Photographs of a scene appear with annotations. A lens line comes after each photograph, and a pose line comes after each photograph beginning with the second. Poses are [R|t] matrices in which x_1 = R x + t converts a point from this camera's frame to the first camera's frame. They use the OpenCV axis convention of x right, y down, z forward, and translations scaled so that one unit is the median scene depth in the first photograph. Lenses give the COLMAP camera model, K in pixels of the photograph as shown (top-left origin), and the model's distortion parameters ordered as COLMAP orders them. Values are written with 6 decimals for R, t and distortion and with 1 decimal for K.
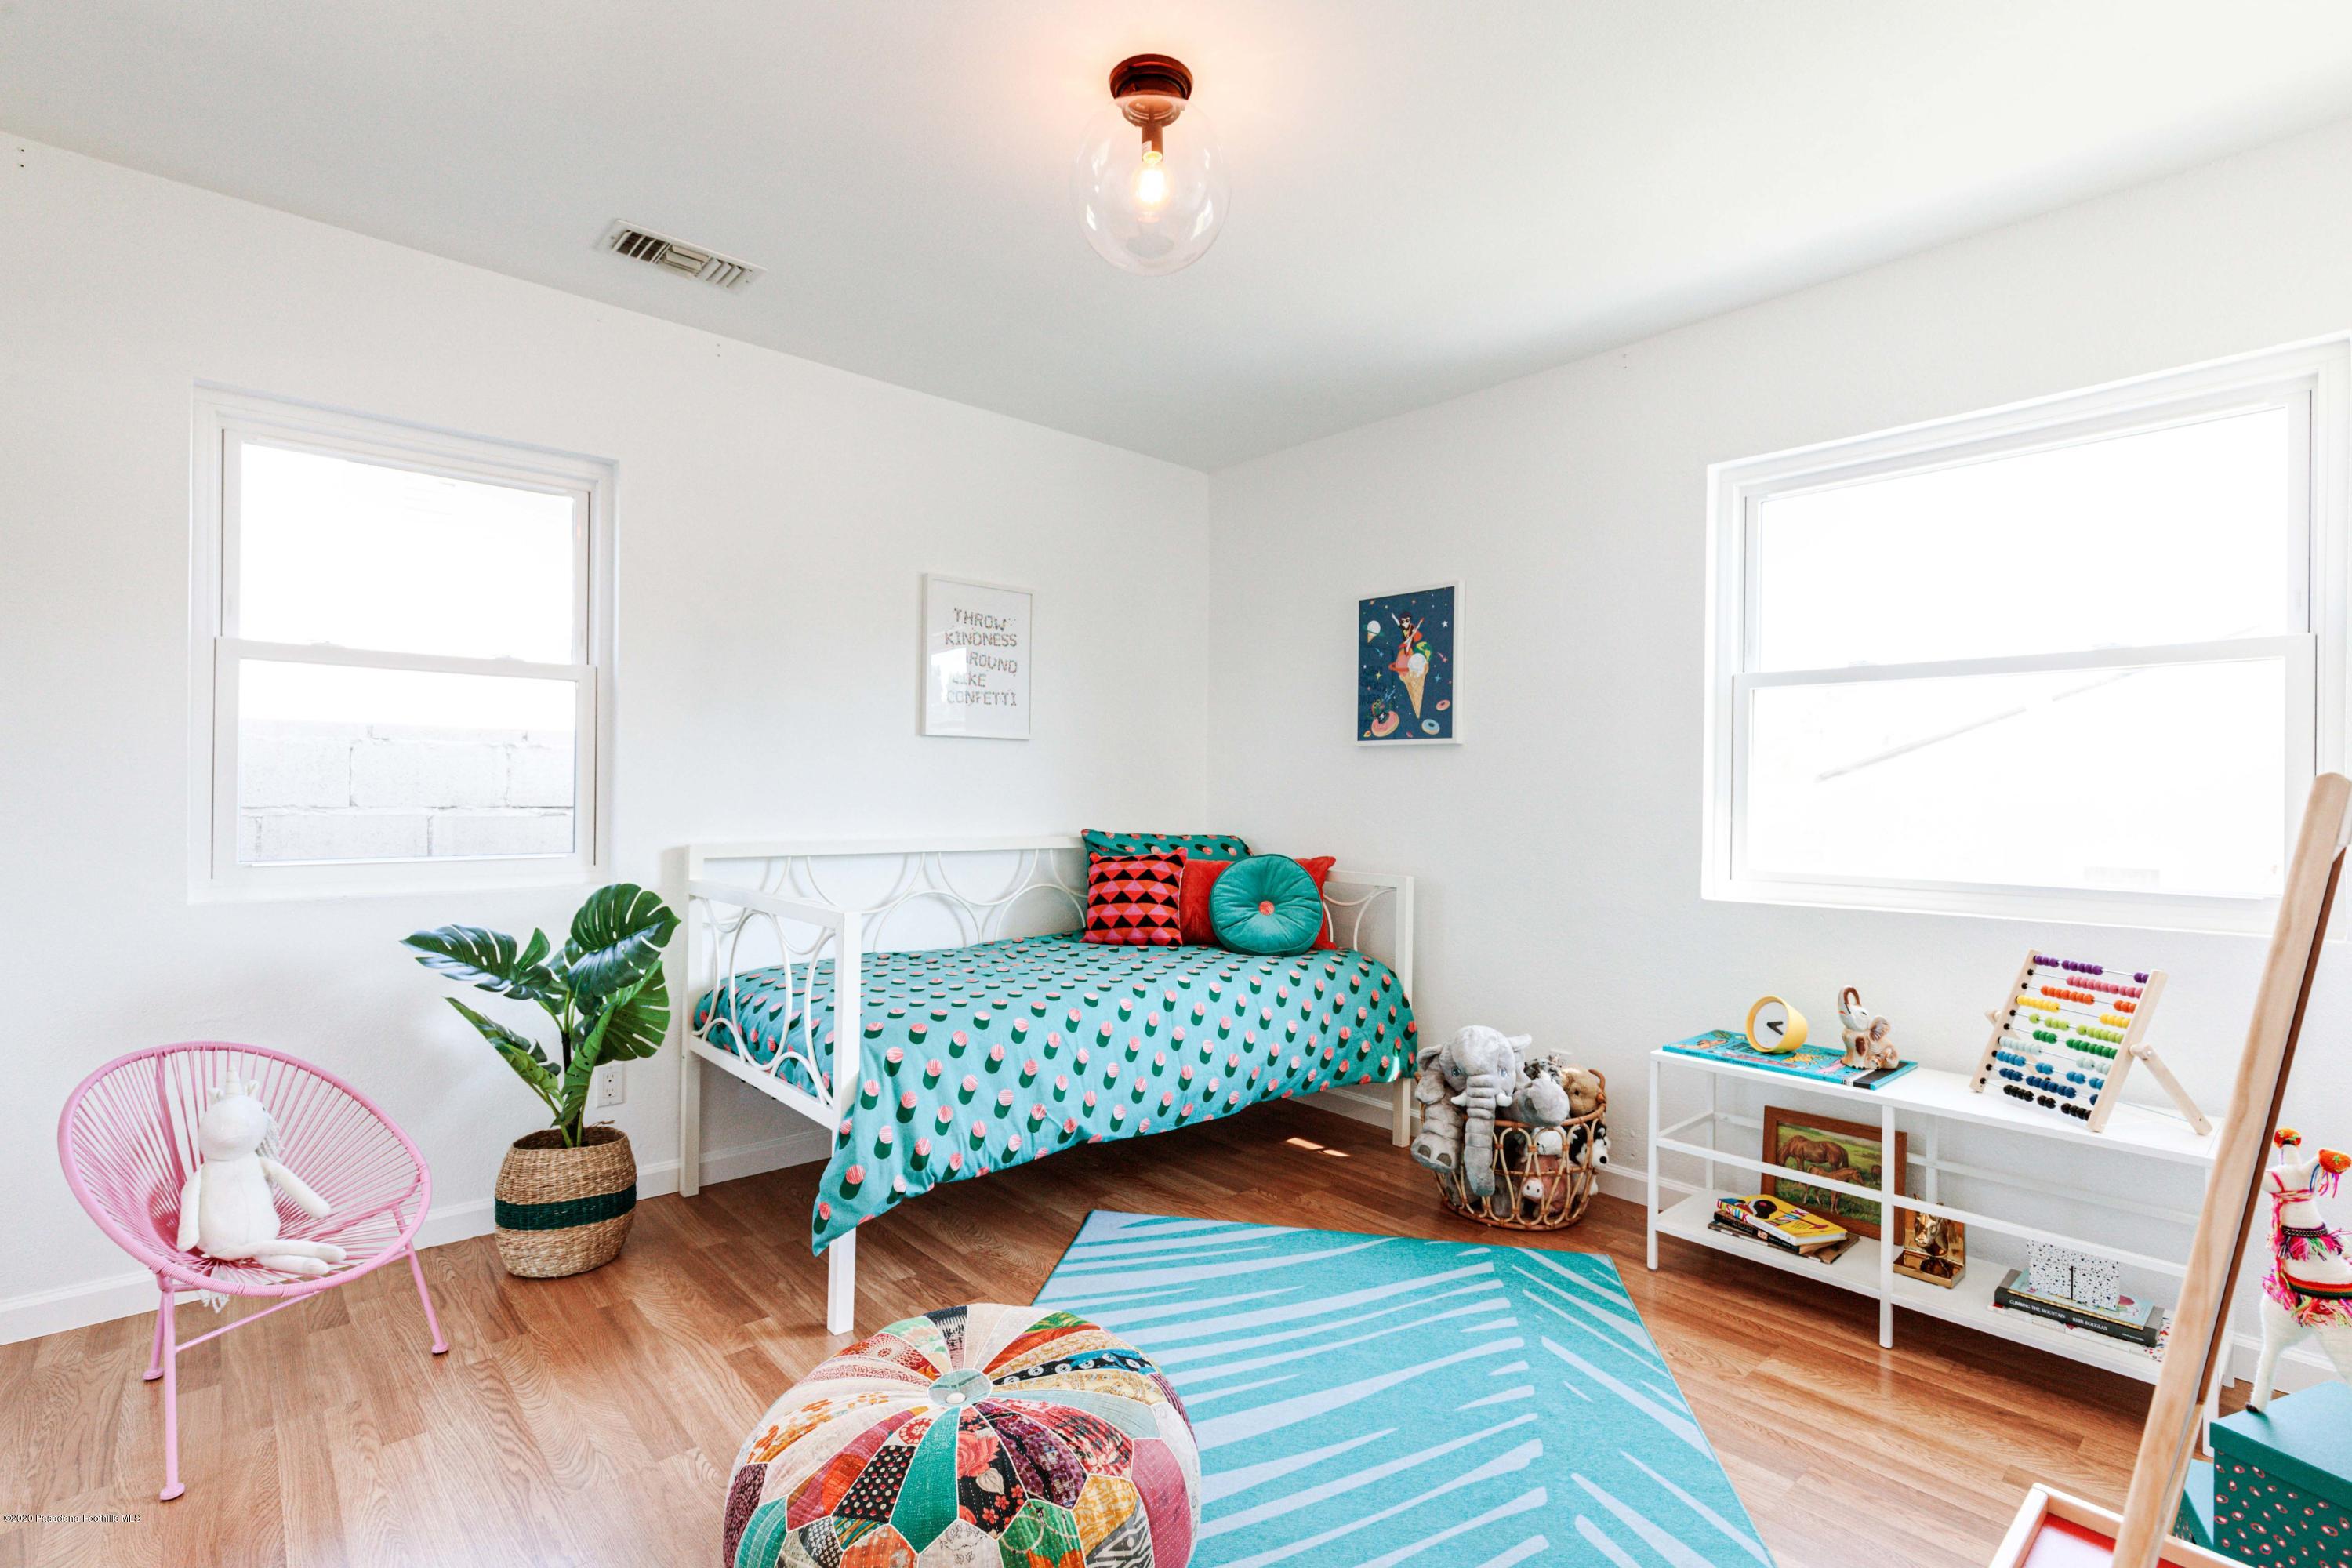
lens RADIAL K [[1081.9, 0, 1175.3], [0, 1081.9, 788.6], [0, 0, 1]] dist [0.019521, -0.000966]
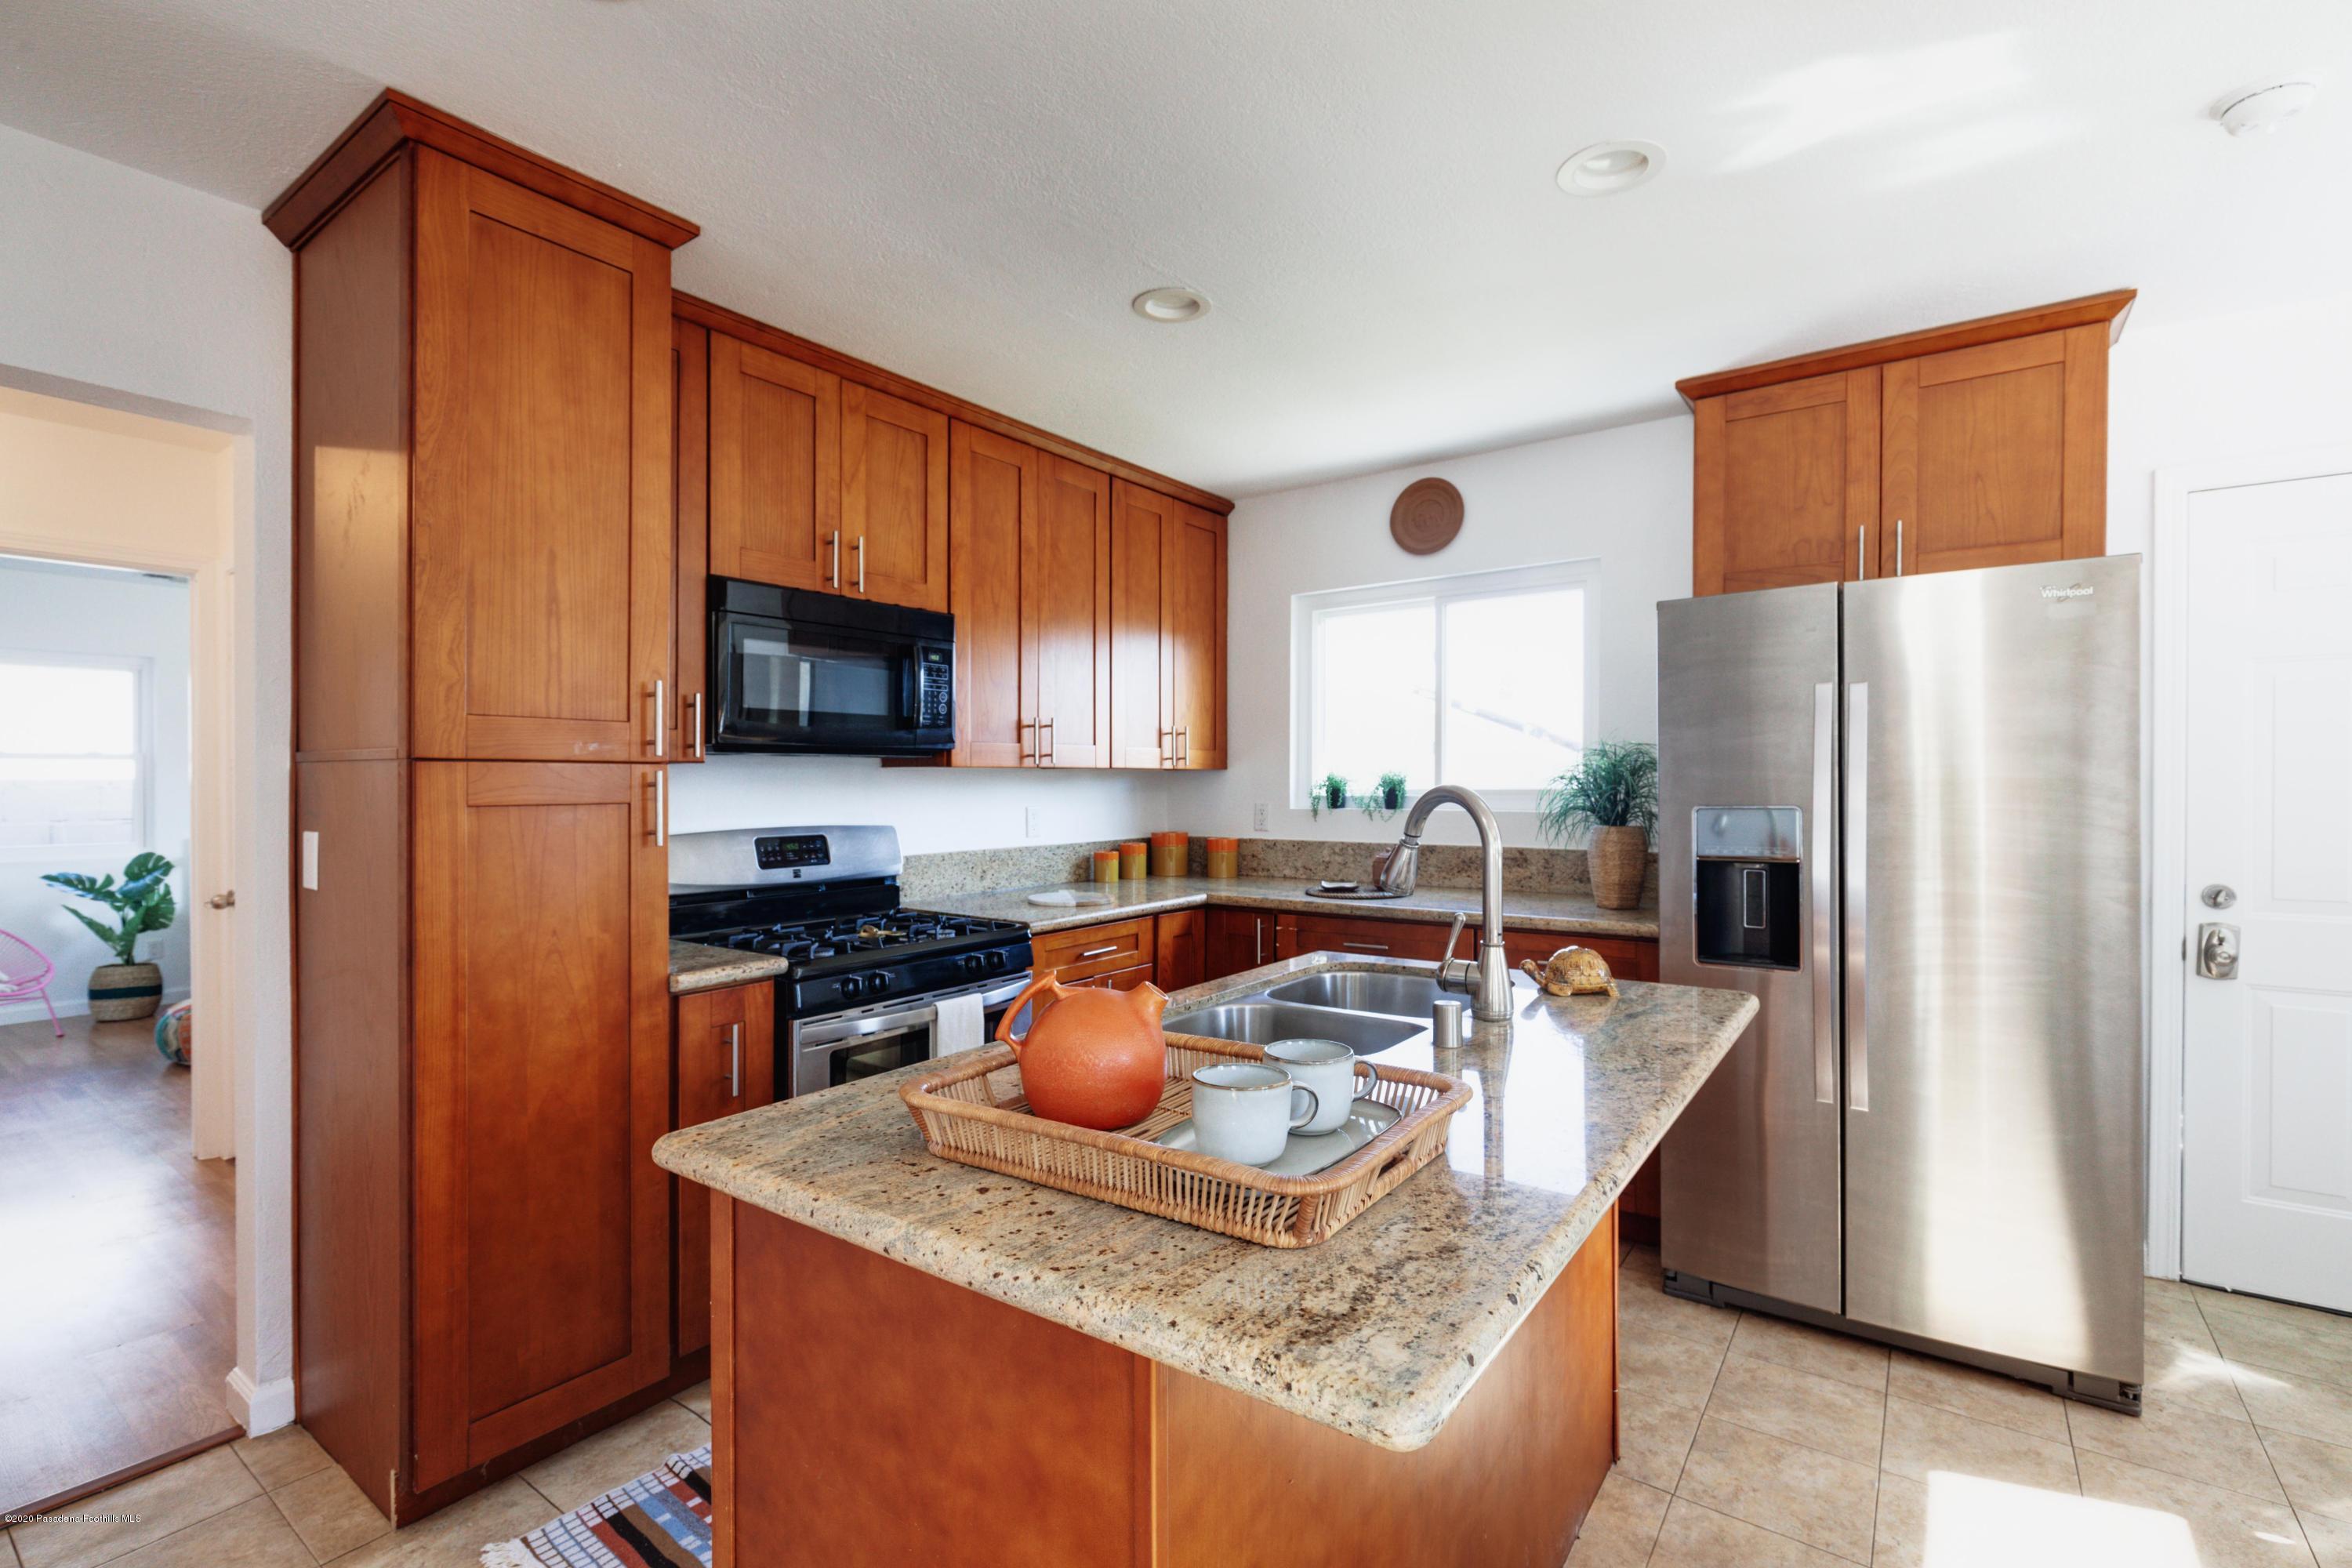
lens RADIAL K [[1081.9, 0, 1172.3], [0, 1081.9, 784.5], [0, 0, 1]] dist [0.019521, -0.000966]
pose [[0.978757, -0.010679, 0.204744, 1.183366], [0.010393, 0.999943, 0.002472, -0.045519], [-0.204759, -0.000291, 0.978812, -1.802121]]
